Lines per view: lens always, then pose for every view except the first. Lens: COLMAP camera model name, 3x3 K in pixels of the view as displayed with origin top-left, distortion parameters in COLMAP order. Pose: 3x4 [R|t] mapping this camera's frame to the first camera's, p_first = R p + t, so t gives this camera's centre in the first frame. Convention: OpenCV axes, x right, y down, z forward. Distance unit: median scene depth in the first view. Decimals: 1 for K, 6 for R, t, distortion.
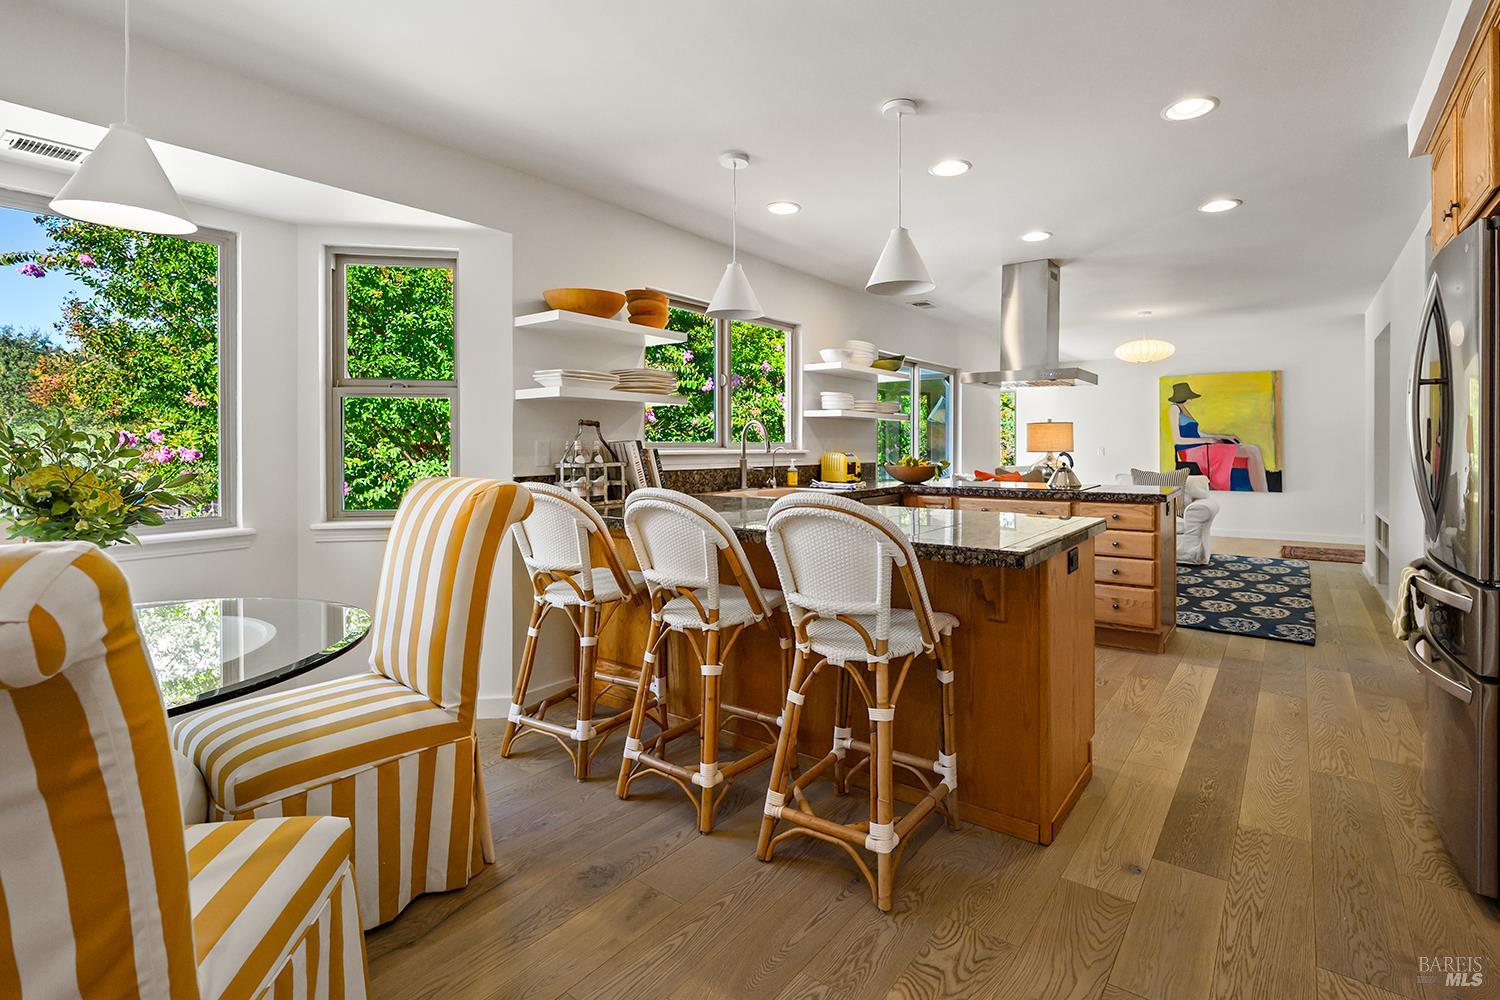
lens RADIAL K [[695.3, 0, 786.6], [0, 695.3, 448.3], [0, 0, 1]] dist [-0.000686, -0.000100]
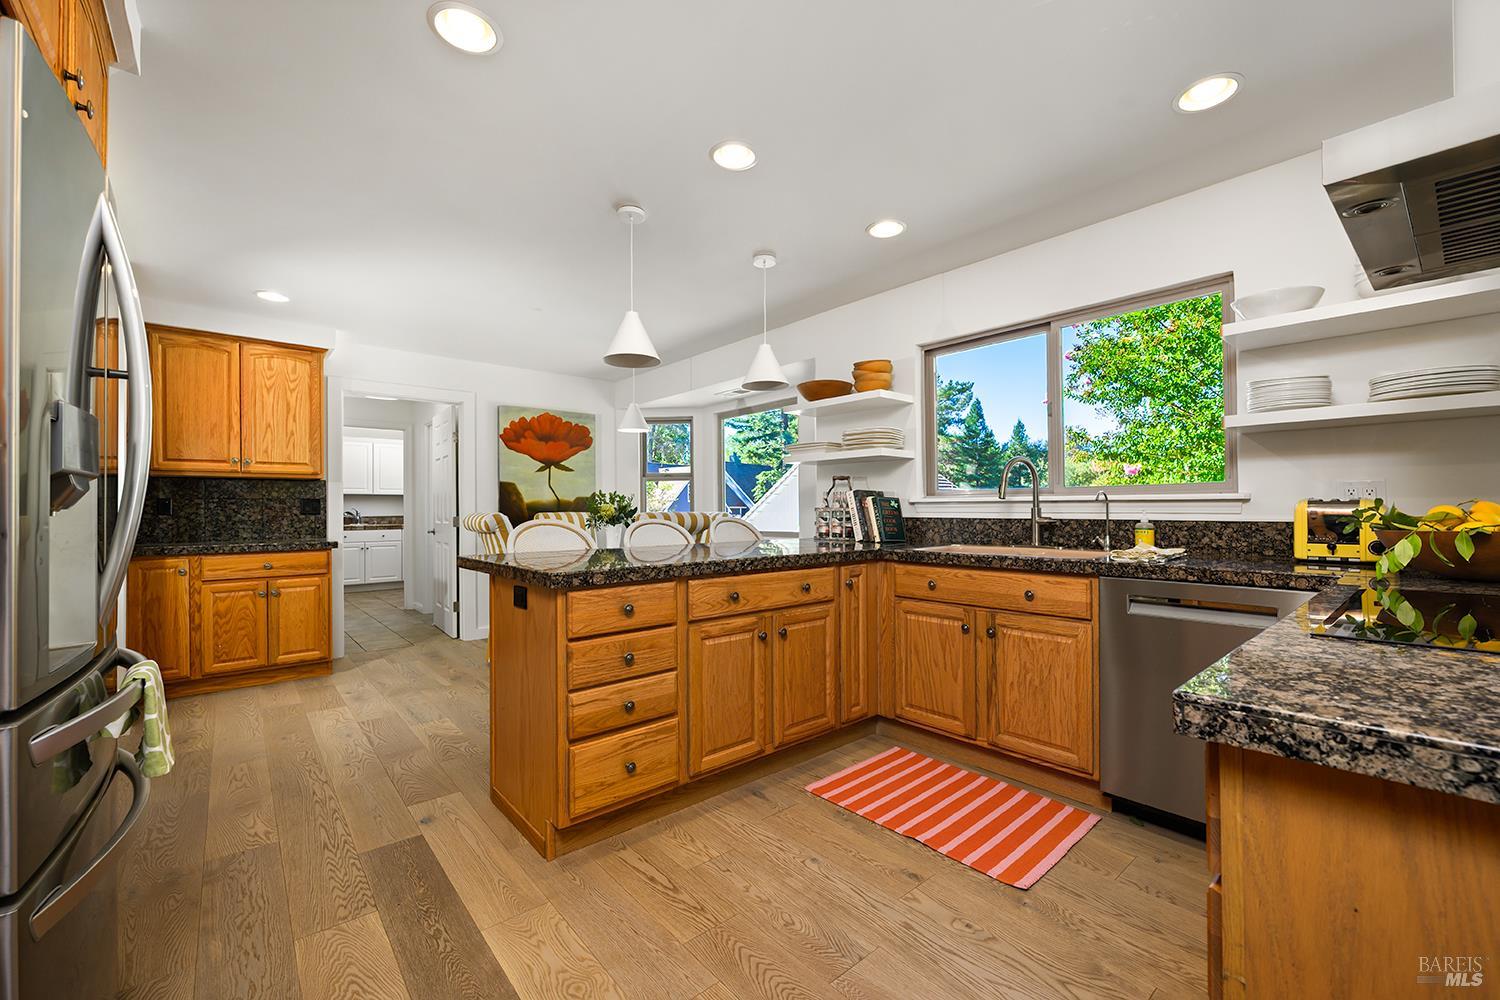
lens RADIAL K [[594.5, 0, 758.2], [0, 594.5, 507.8], [0, 0, 1]] dist [0.002195, -0.000110]
pose [[-0.207778, 0.002680, -0.978172, 0.922017], [0.003356, 0.999992, 0.002027, 0.018408], [0.978170, -0.002861, -0.207786, 1.167279]]
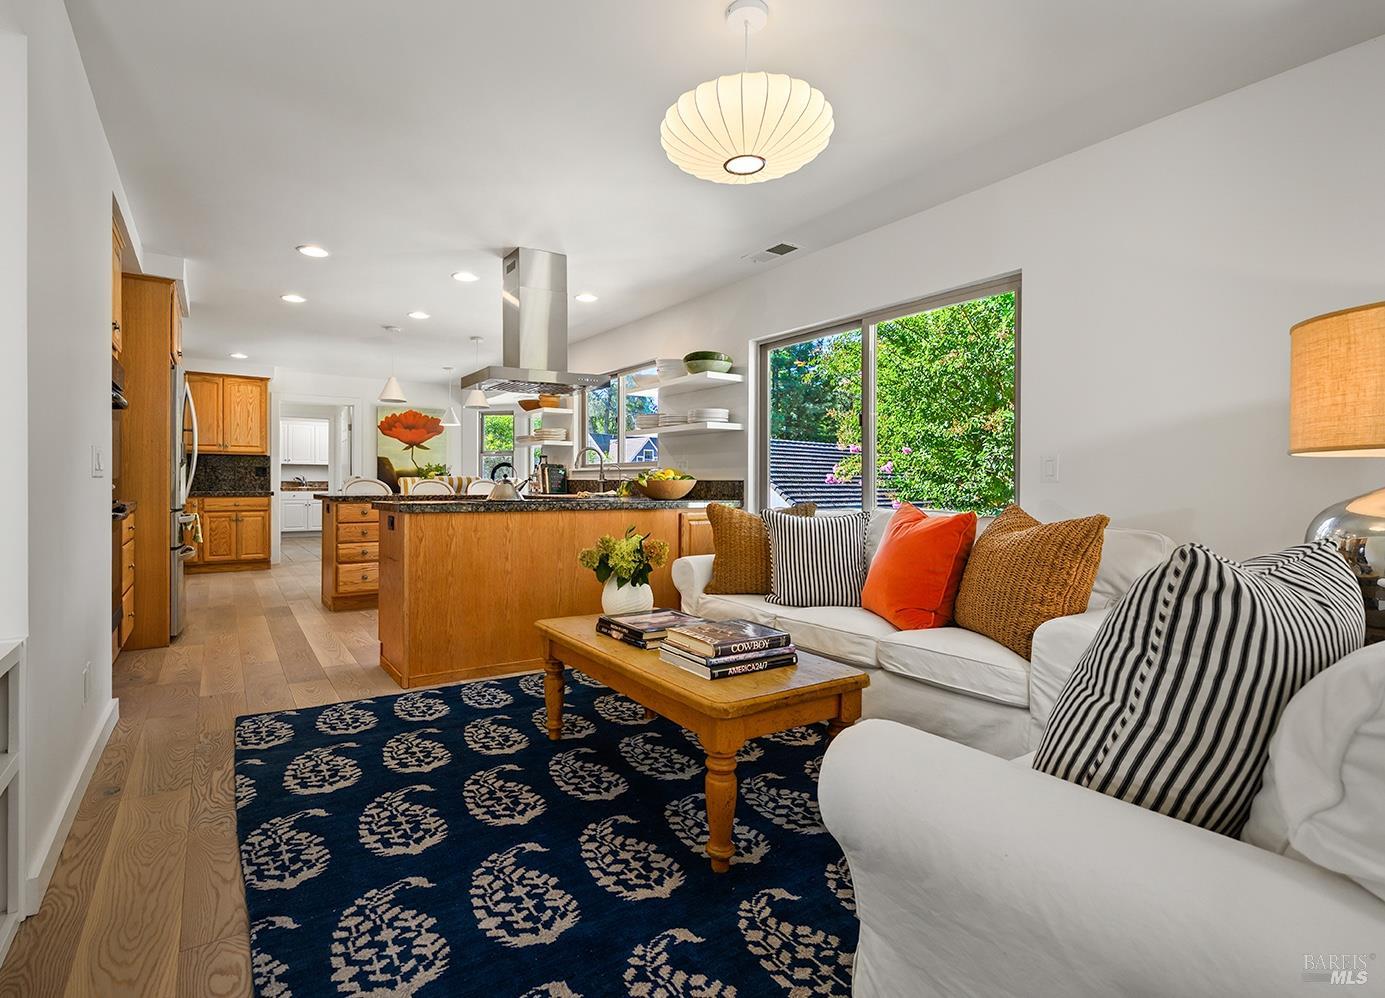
lens RADIAL K [[709.4, 0, 690.2], [0, 709.4, 489.9], [0, 0, 1]] dist [-0.002933, 0.000018]
pose [[-0.339745, 0.008777, -0.940476, 1.851772], [-0.006971, 0.999905, 0.011850, 0.043039], [0.940492, 0.010582, -0.339652, 2.426311]]
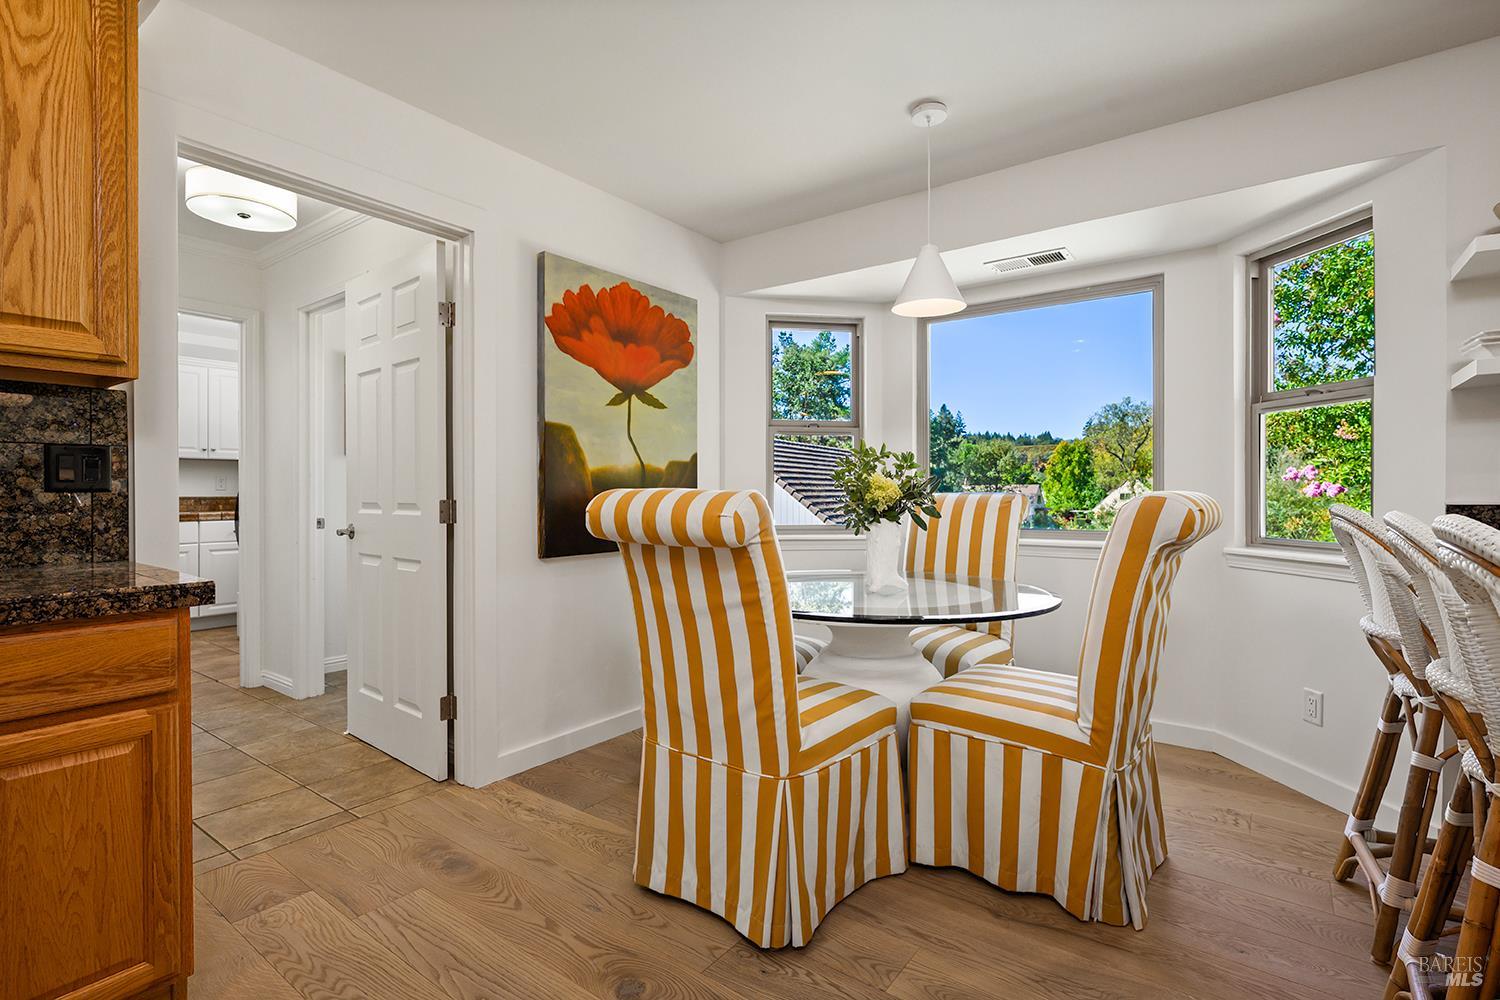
lens RADIAL K [[687.1, 0, 753.6], [0, 687.1, 497.4], [0, 0, 1]] dist [-0.002091, 0.000244]
pose [[0.000764, 0.010185, -0.999948, 0.287421], [-0.002570, 0.999945, 0.010183, 0.032306], [0.999996, 0.002562, 0.000790, 0.347511]]
